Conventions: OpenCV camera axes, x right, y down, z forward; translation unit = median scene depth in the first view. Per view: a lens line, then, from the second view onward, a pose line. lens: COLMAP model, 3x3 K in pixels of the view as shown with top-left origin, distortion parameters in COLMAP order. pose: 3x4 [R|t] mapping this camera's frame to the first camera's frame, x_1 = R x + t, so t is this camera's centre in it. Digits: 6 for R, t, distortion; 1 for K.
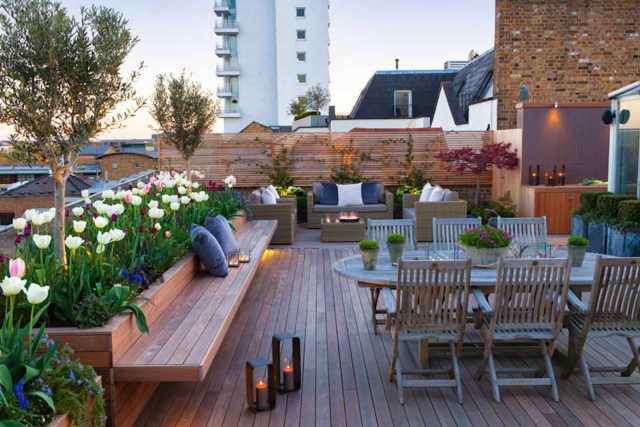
lens RADIAL K [[613.8, 0, 320.0], [0, 613.8, 213.5], [0, 0, 1]] dist [0.009014, 0.000384]
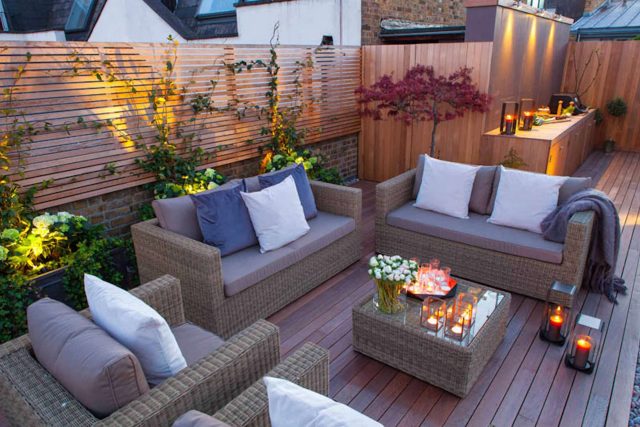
lens RADIAL K [[446.9, 0, 320.0], [0, 446.9, 213.5], [0, 0, 1]] dist [-0.010407, -0.000691]
pose [[0.617119, -0.262042, 0.741956, -0.129388], [0.103939, 0.961804, 0.253237, -0.088693], [-0.779975, -0.079160, 0.620784, 0.727425]]
